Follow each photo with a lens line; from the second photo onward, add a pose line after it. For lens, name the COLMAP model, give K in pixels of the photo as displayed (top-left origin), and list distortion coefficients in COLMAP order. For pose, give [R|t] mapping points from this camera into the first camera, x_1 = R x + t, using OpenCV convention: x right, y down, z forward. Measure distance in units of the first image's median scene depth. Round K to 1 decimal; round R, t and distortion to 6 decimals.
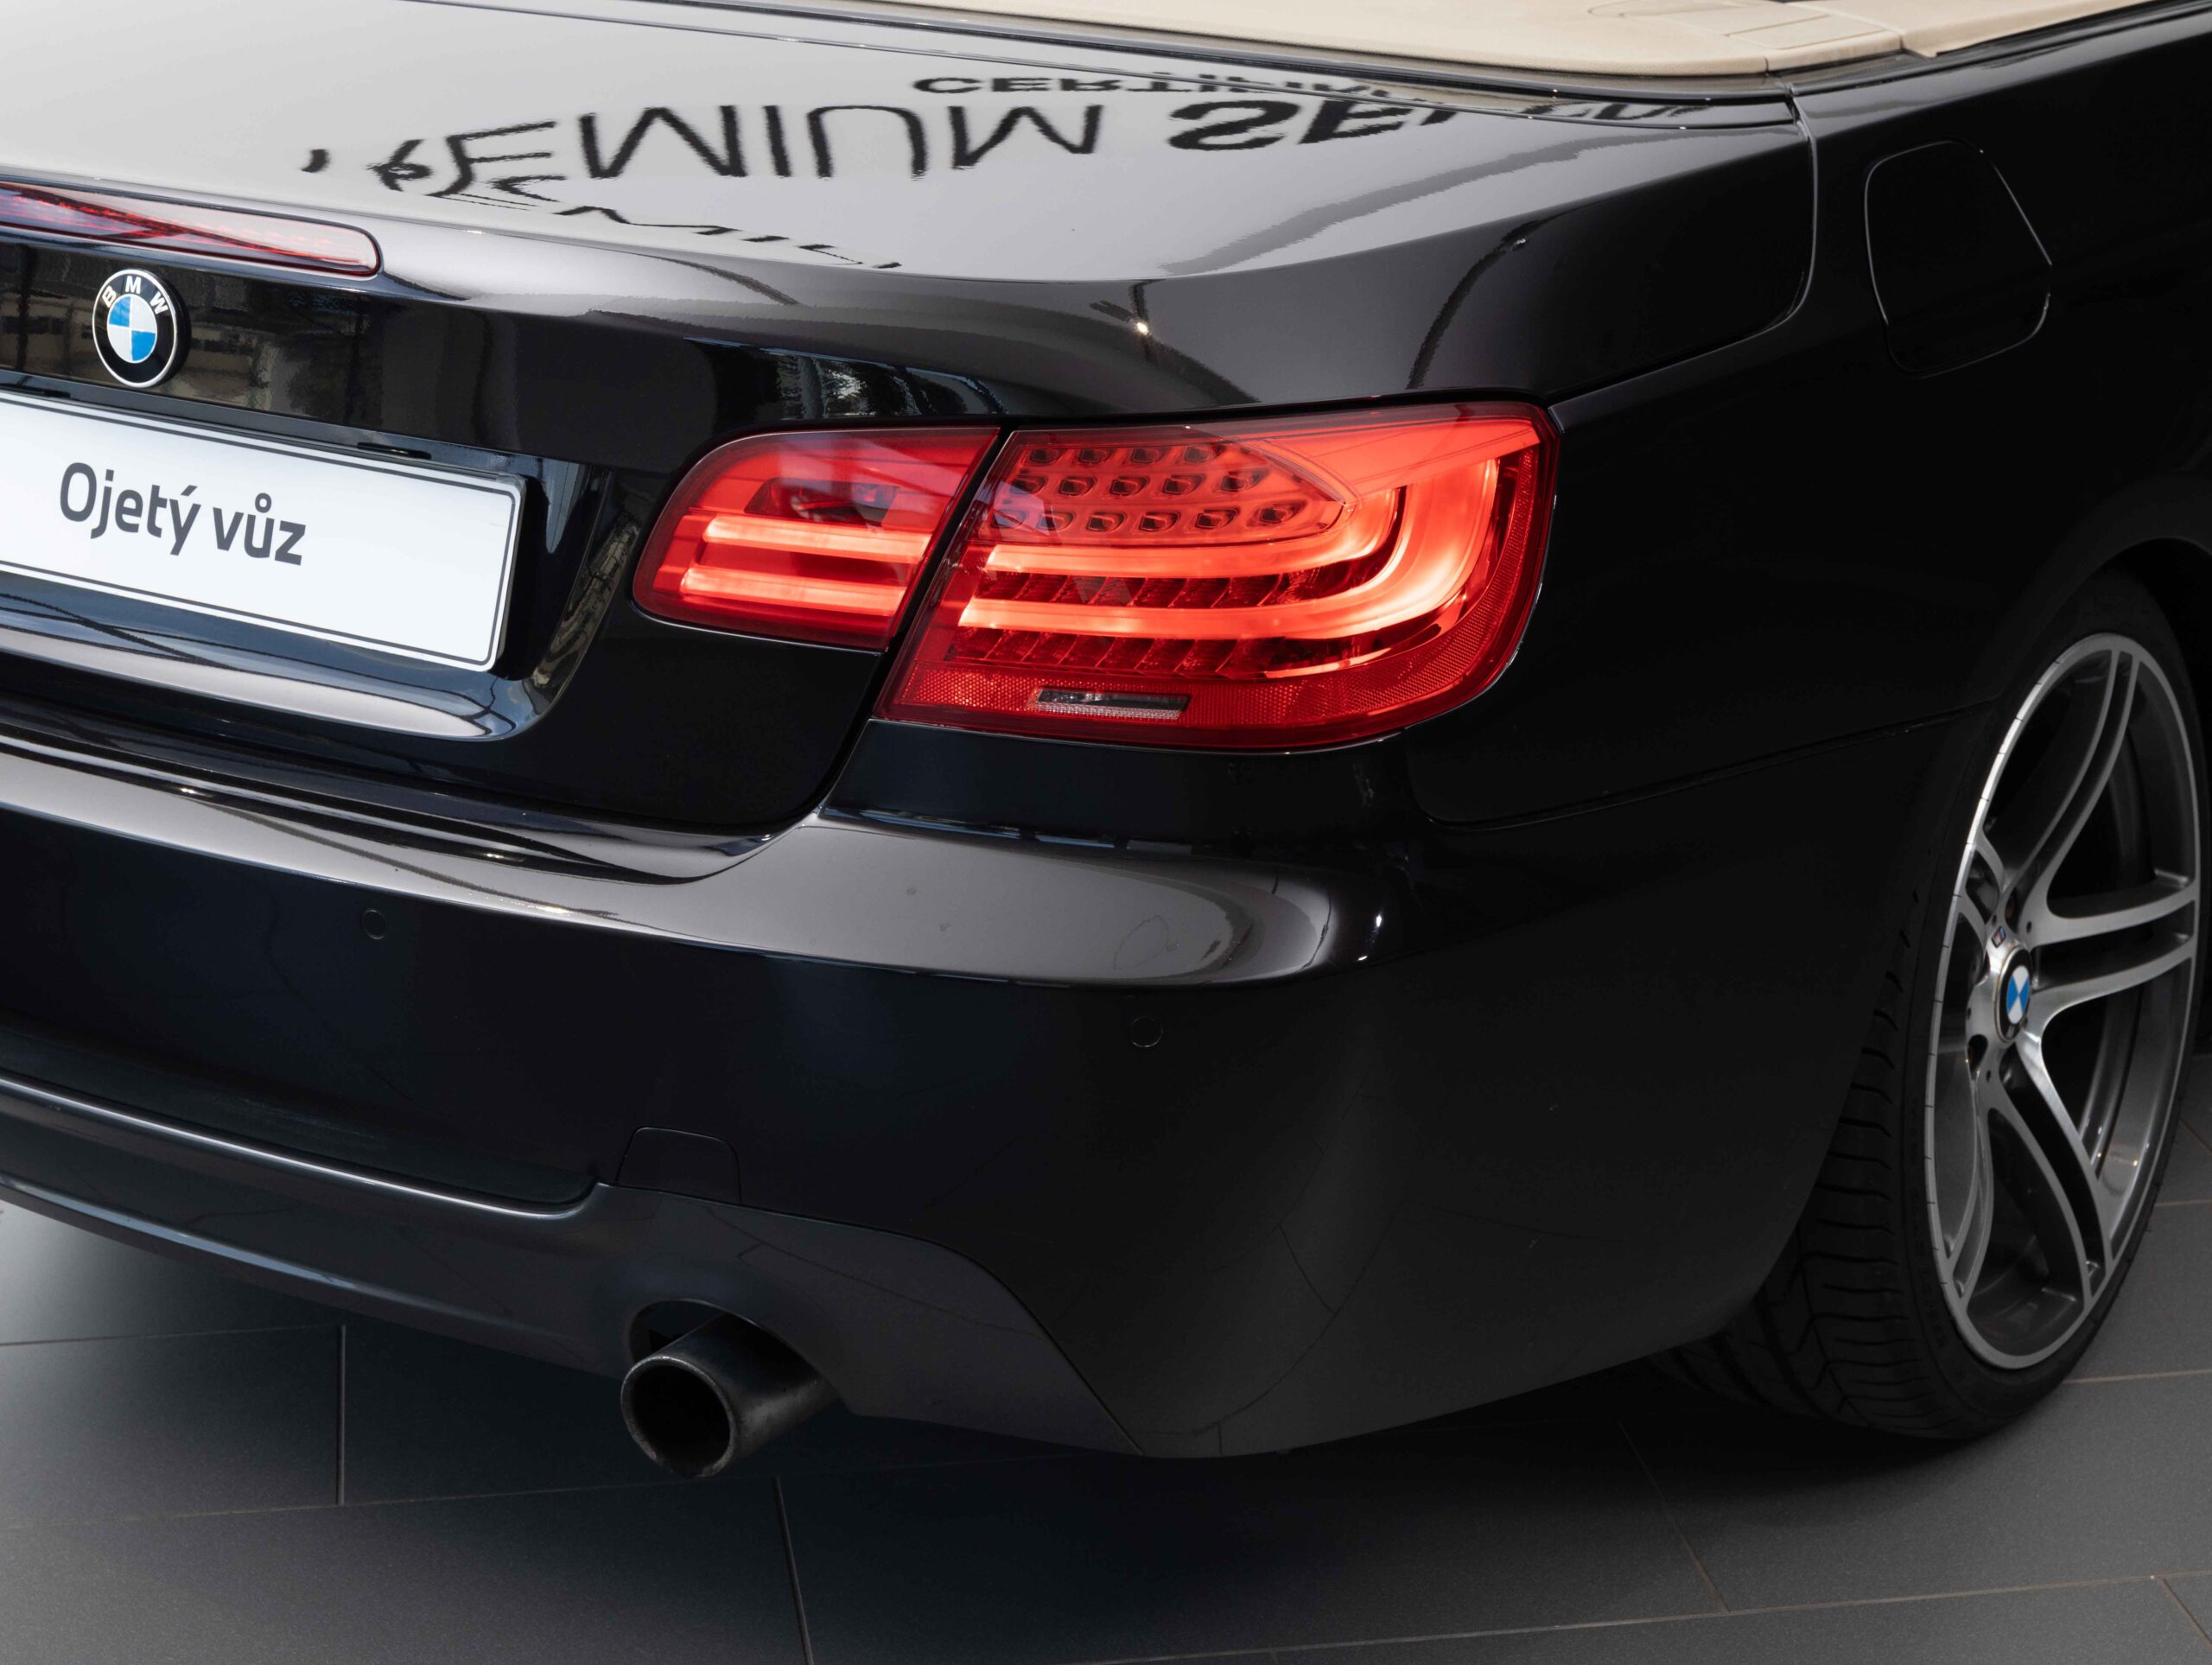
lens RADIAL K [[4518.6, 0, 1106.0], [0, 4518.6, 832.5], [0, 0, 1]] dist [-0.054033, -0.193997]
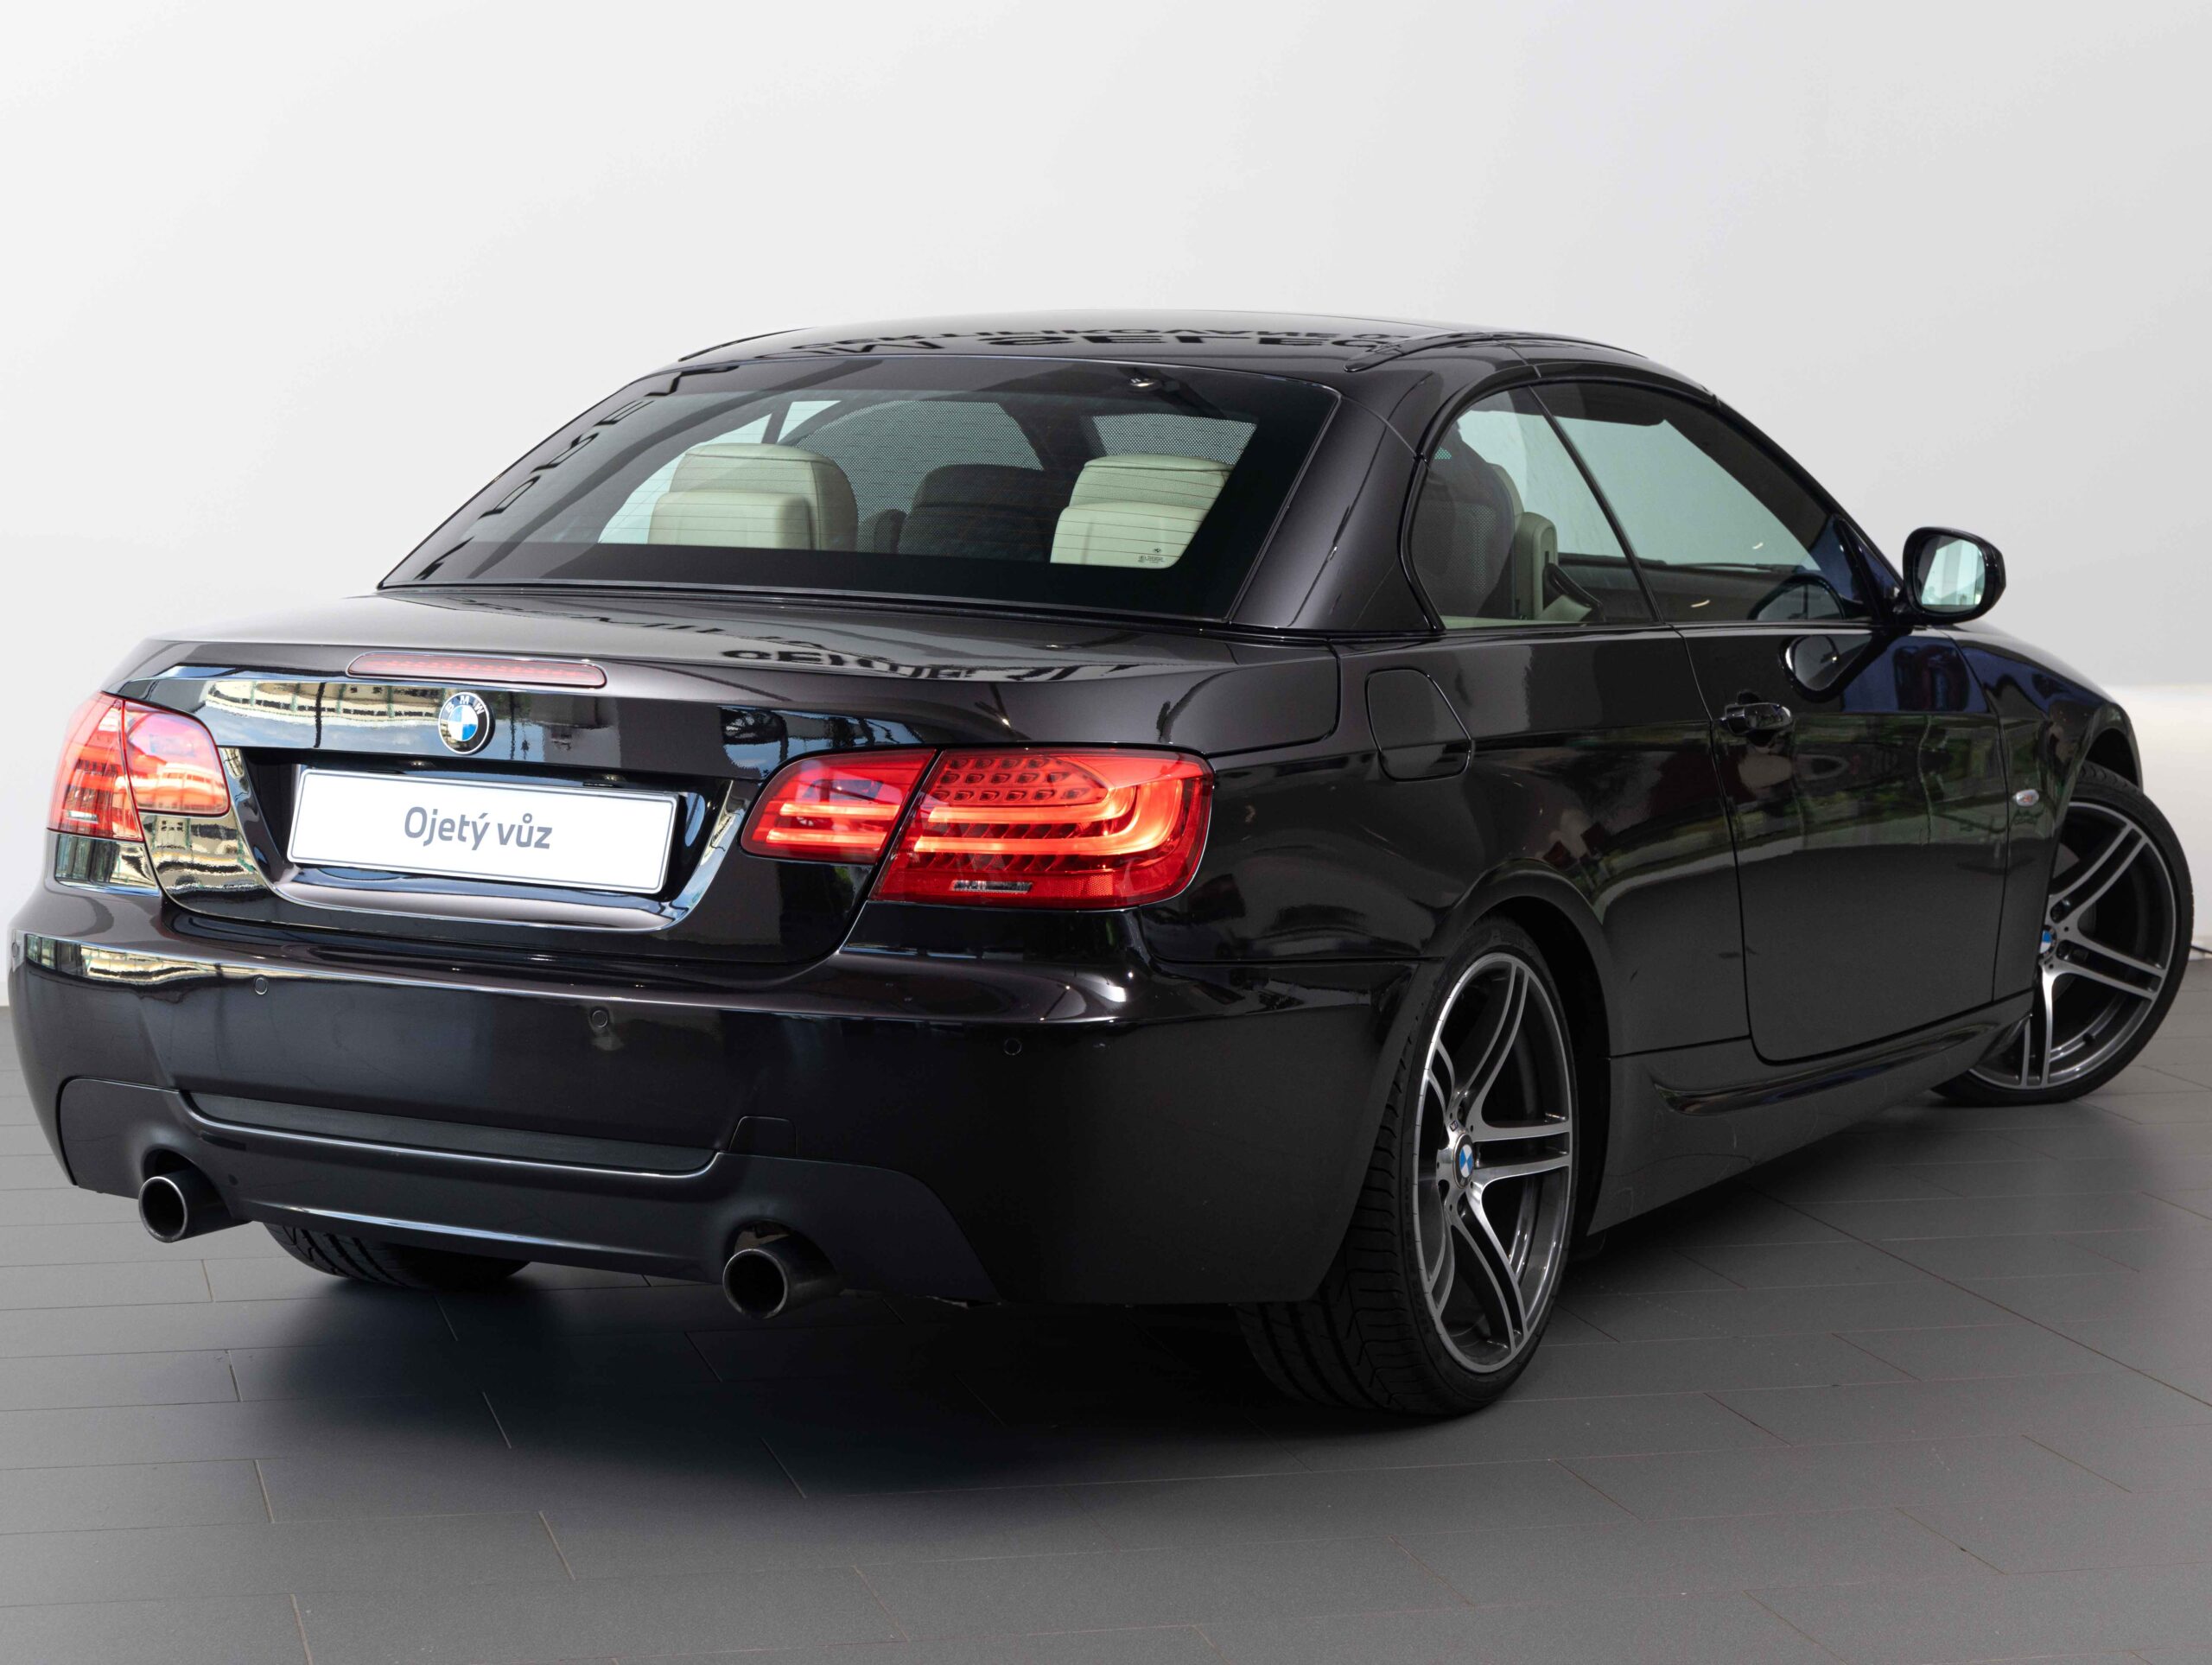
lens RADIAL K [[4345.6, 0, 1106.0], [0, 4345.6, 832.5], [0, 0, 1]] dist [-0.029340, 0.097870]
pose [[0.995091, 0.006281, 0.098769, -0.135589], [0.016139, 0.974327, -0.224557, 0.371045], [-0.097644, 0.225048, 0.969443, -0.842653]]
